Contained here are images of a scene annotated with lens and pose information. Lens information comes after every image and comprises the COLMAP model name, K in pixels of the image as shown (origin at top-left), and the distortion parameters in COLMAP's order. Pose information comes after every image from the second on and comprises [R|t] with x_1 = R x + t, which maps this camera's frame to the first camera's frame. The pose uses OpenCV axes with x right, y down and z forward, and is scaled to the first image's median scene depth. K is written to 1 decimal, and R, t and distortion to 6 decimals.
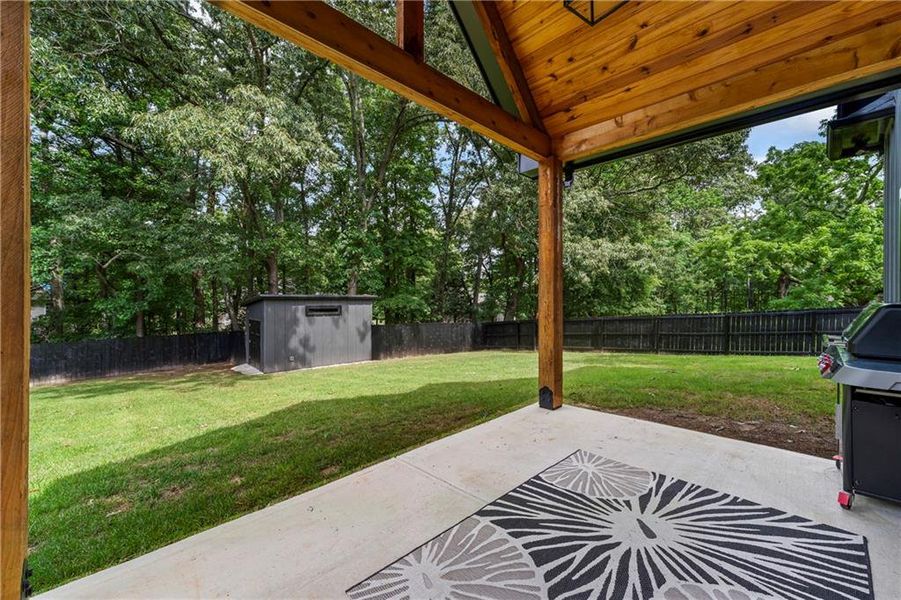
lens RADIAL K [[369.2, 0, 449.9], [0, 369.2, 298.2], [0, 0, 1]] dist [0.001100, 0.000077]
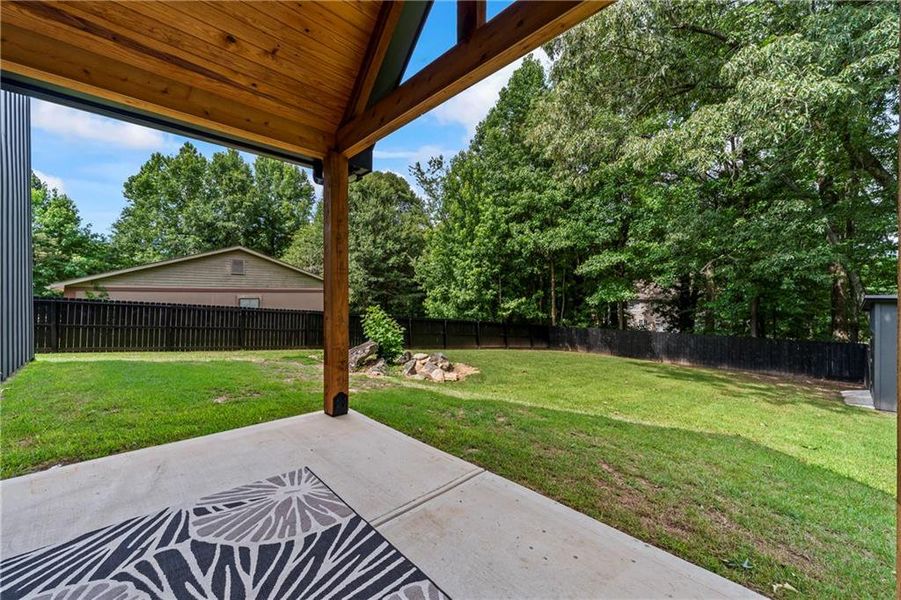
lens RADIAL K [[352.0, 0, 450.0], [0, 352.0, 295.1], [0, 0, 1]] dist [-0.000910, -0.000048]
pose [[-0.010298, -0.001582, -0.999946, 1.110734], [-0.009401, 0.999955, -0.001485, -0.013710], [0.999903, 0.009385, -0.010312, 1.367490]]
